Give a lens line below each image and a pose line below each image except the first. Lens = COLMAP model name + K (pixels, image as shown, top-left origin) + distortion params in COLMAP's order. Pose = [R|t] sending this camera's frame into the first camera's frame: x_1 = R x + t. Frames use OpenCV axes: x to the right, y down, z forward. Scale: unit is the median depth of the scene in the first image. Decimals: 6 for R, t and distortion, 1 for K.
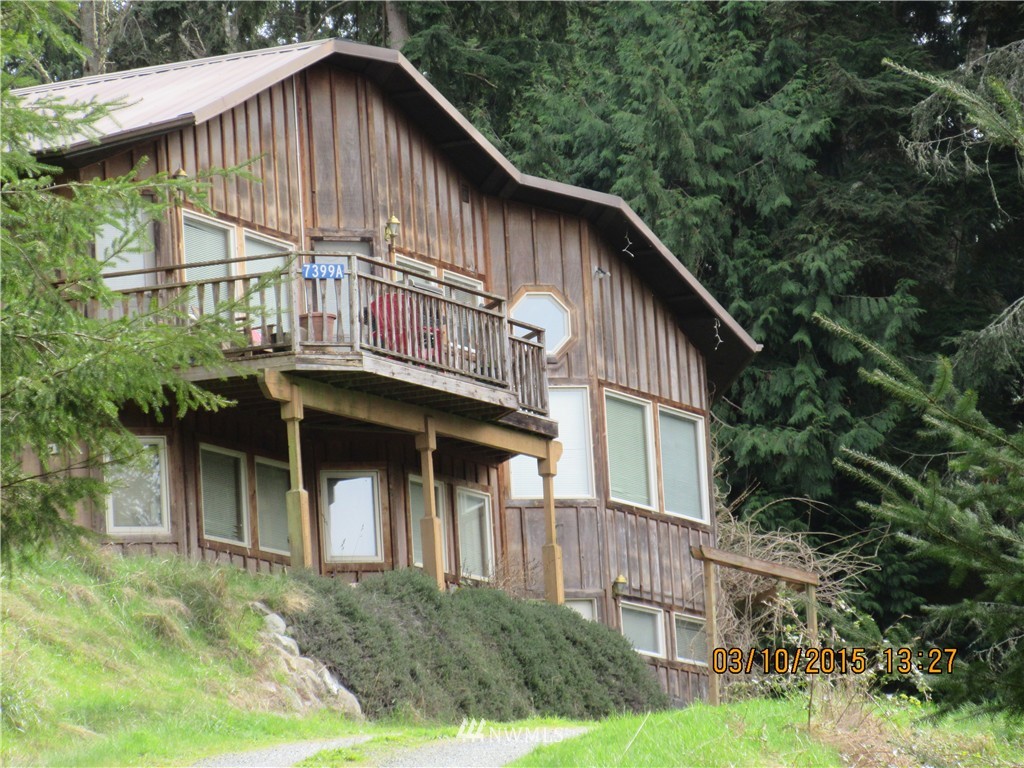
lens RADIAL K [[5489.4, 0, 512.0], [0, 5489.4, 385.2], [0, 0, 1]] dist [1.553983, 0.000000]
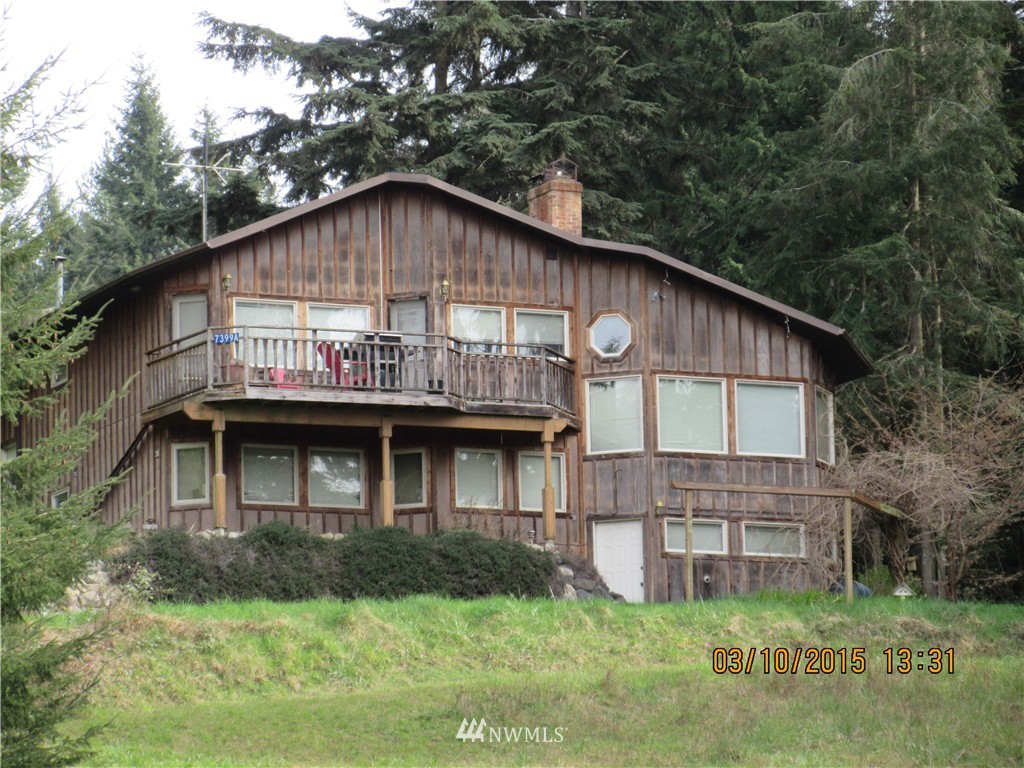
lens RADIAL K [[5200.8, 0, 511.8], [0, 5200.8, 383.3], [0, 0, 1]] dist [0.540959, 0.000000]
pose [[0.729940, -0.059003, -0.680960, 0.948966], [0.082550, 0.996585, 0.002137, -0.003454], [0.678508, -0.057773, 0.732318, -0.052067]]
